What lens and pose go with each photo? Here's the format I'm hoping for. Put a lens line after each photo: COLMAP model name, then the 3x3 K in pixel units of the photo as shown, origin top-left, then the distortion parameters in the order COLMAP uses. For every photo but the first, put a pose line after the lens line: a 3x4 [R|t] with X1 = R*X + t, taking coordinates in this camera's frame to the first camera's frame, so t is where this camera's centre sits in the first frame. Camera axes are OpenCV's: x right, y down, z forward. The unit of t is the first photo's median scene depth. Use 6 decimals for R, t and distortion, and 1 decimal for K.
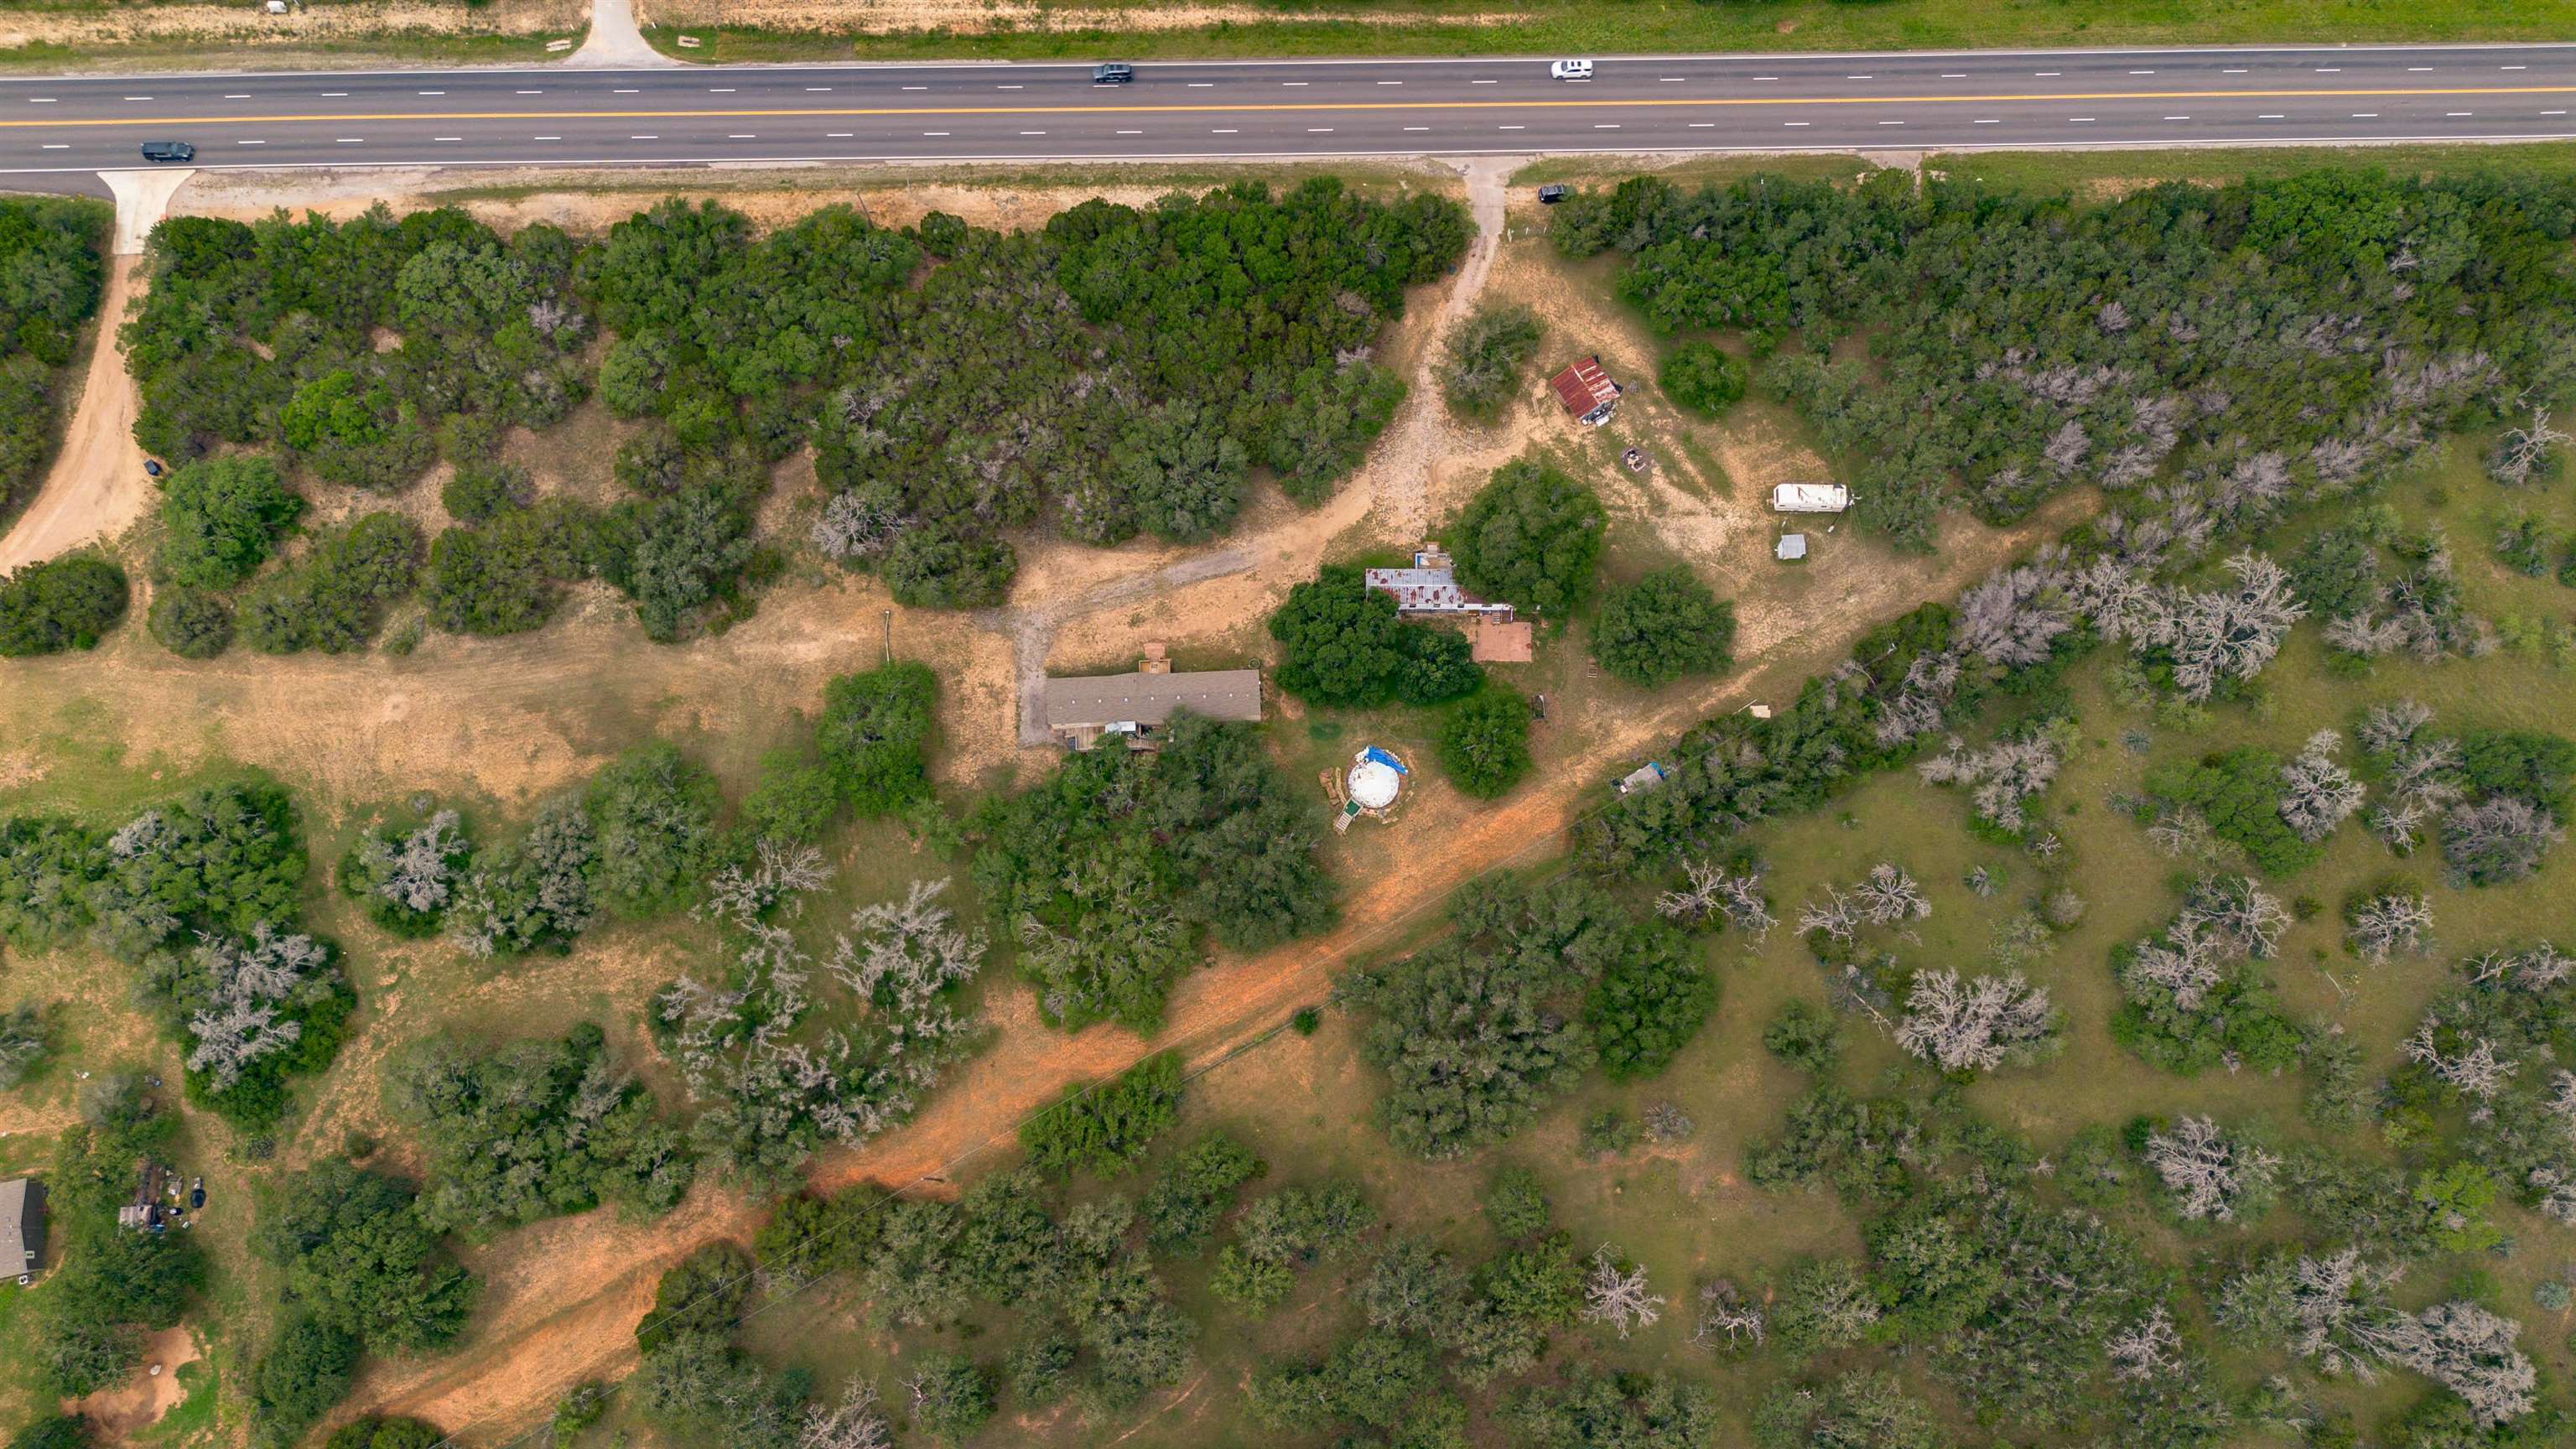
lens RADIAL K [[1825.8, 0, 1279.7], [0, 1825.8, 686.3], [0, 0, 1]] dist [0.063556, -0.062252]
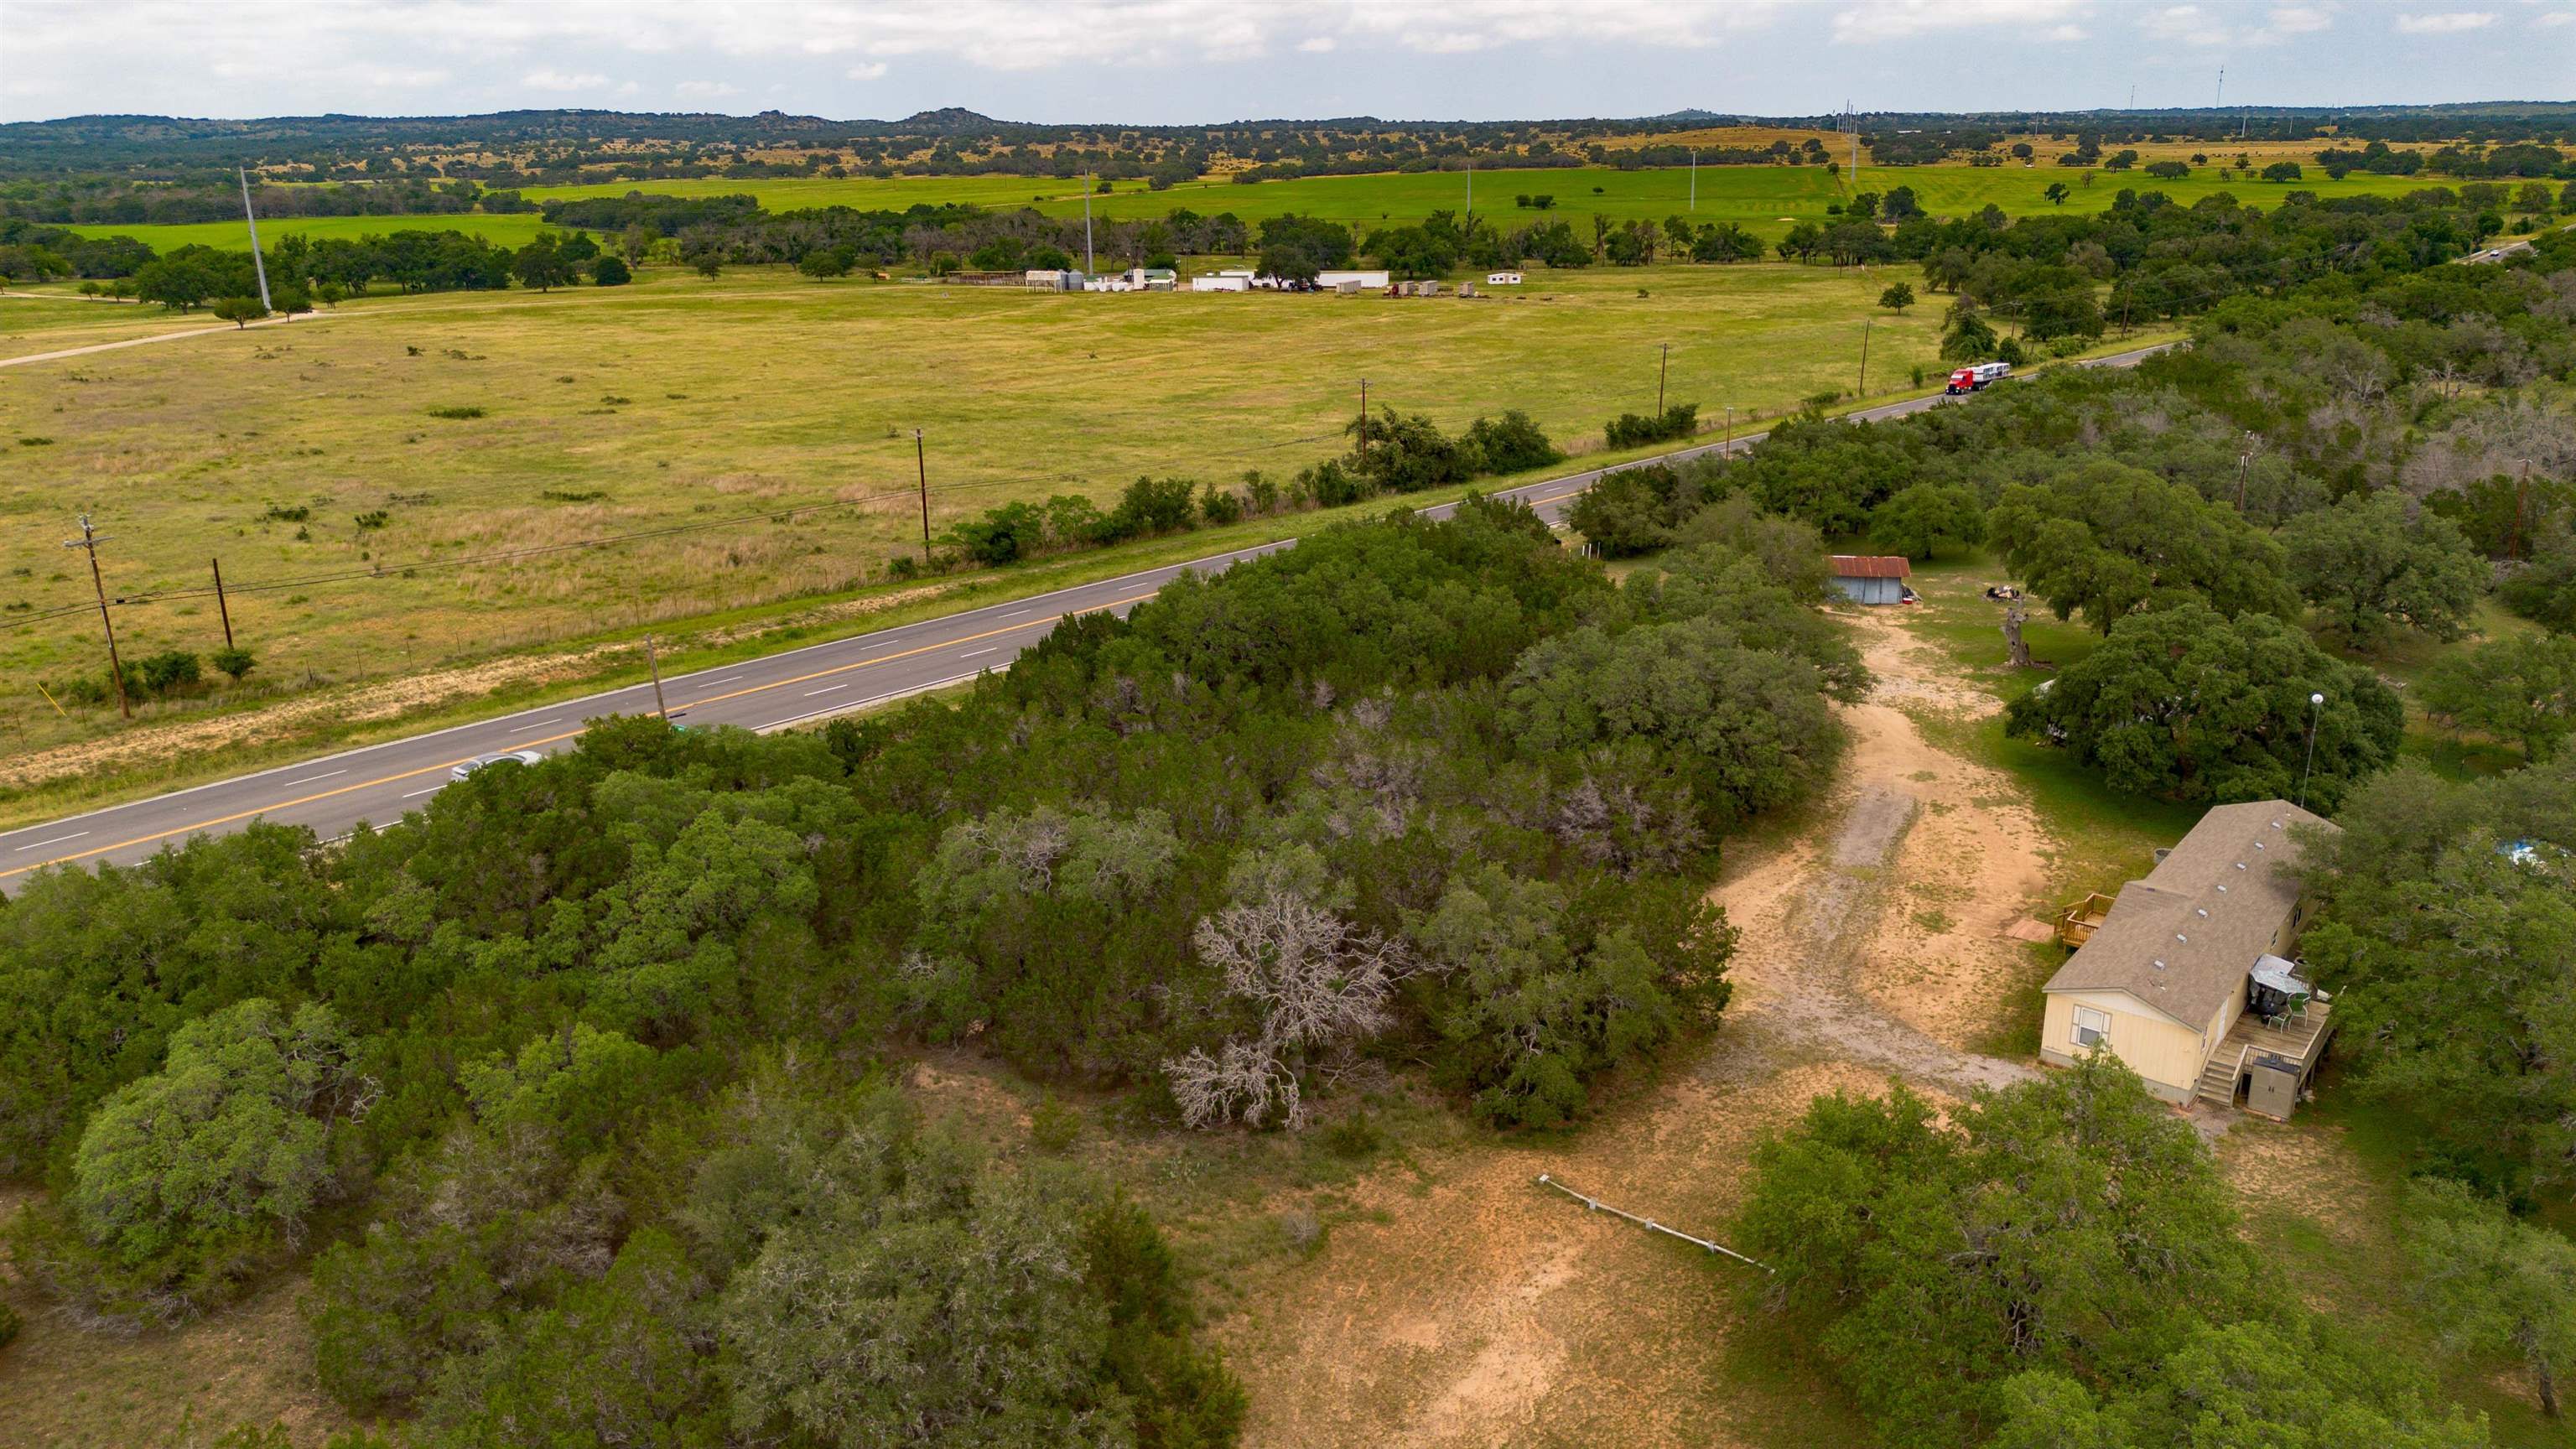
lens RADIAL K [[1825.8, 0, 1287.6], [0, 1825.8, 716.9], [0, 0, 1]] dist [0.063556, -0.062252]
pose [[0.664146, -0.226299, 0.712530, -0.427819], [0.719096, 0.454051, -0.526060, 0.048713], [-0.204478, 0.861758, 0.464287, 0.809473]]
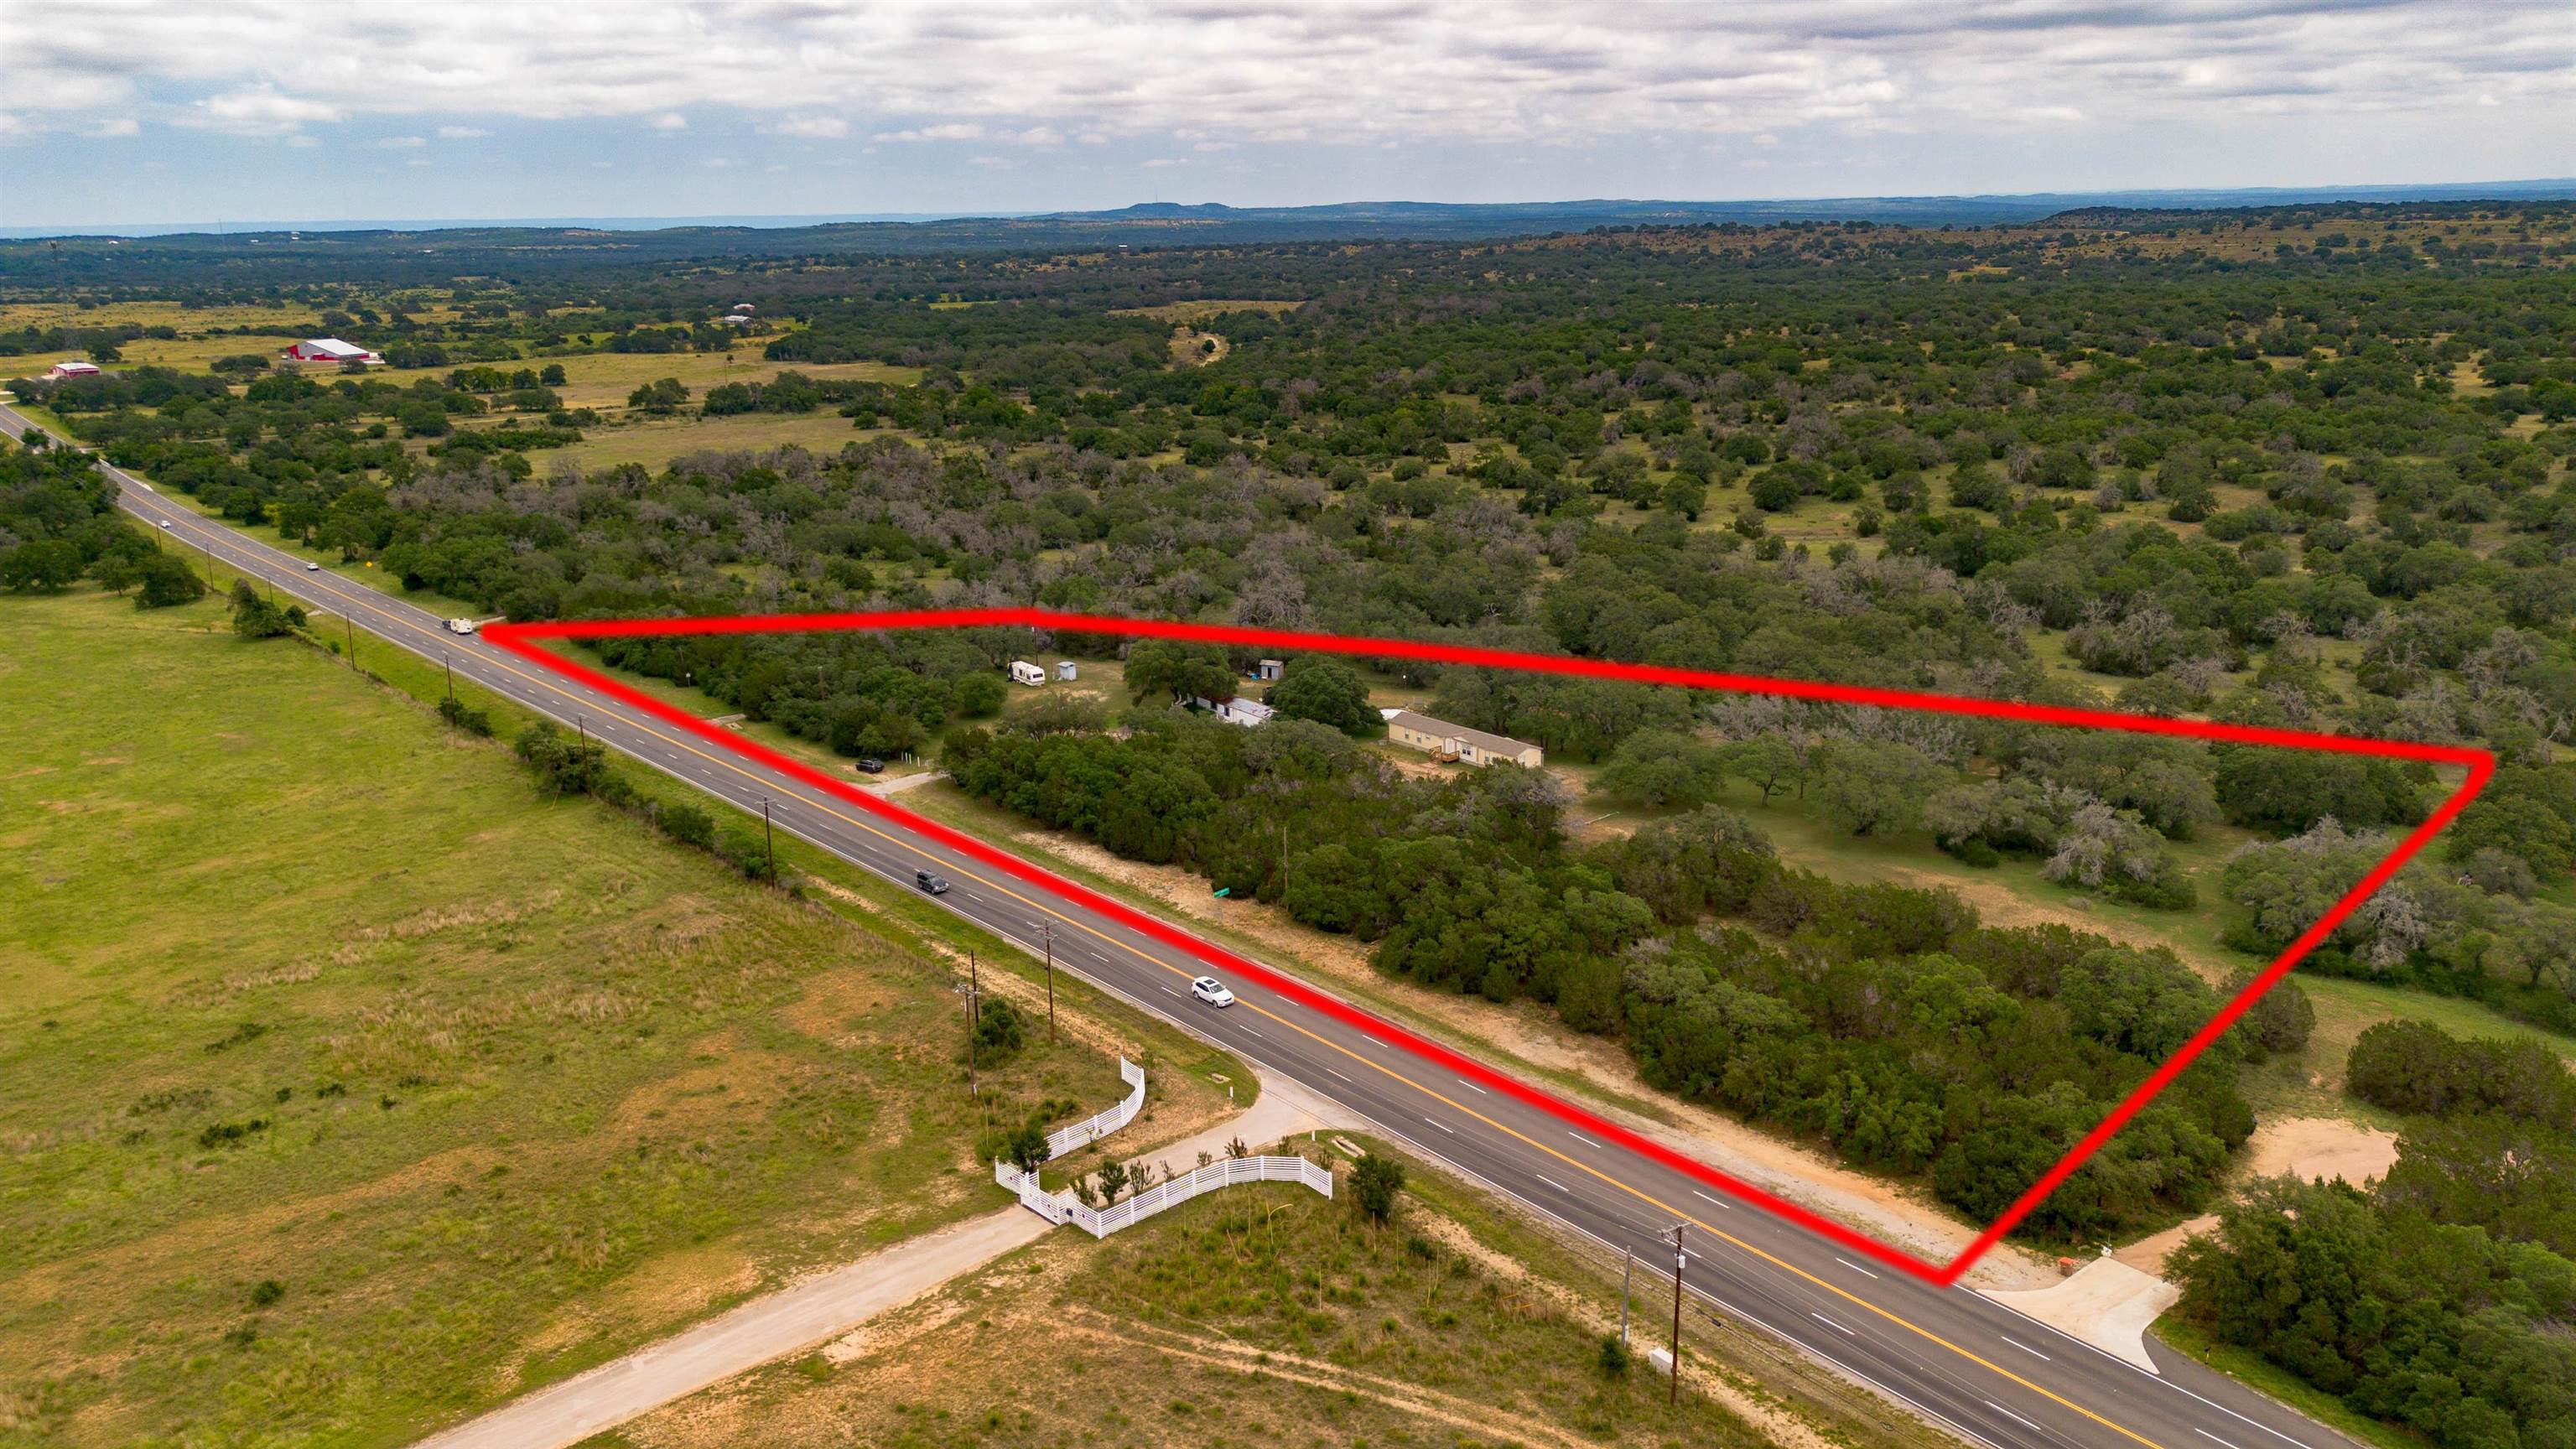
lens RADIAL K [[1825.8, 0, 1288.9], [0, 1825.8, 727.8], [0, 0, 1]] dist [0.063556, -0.062252]
pose [[-0.623129, -0.192420, 0.758080, -0.887462], [0.757000, 0.095291, 0.646429, -0.840006], [-0.196624, 0.976675, 0.086284, 0.885156]]
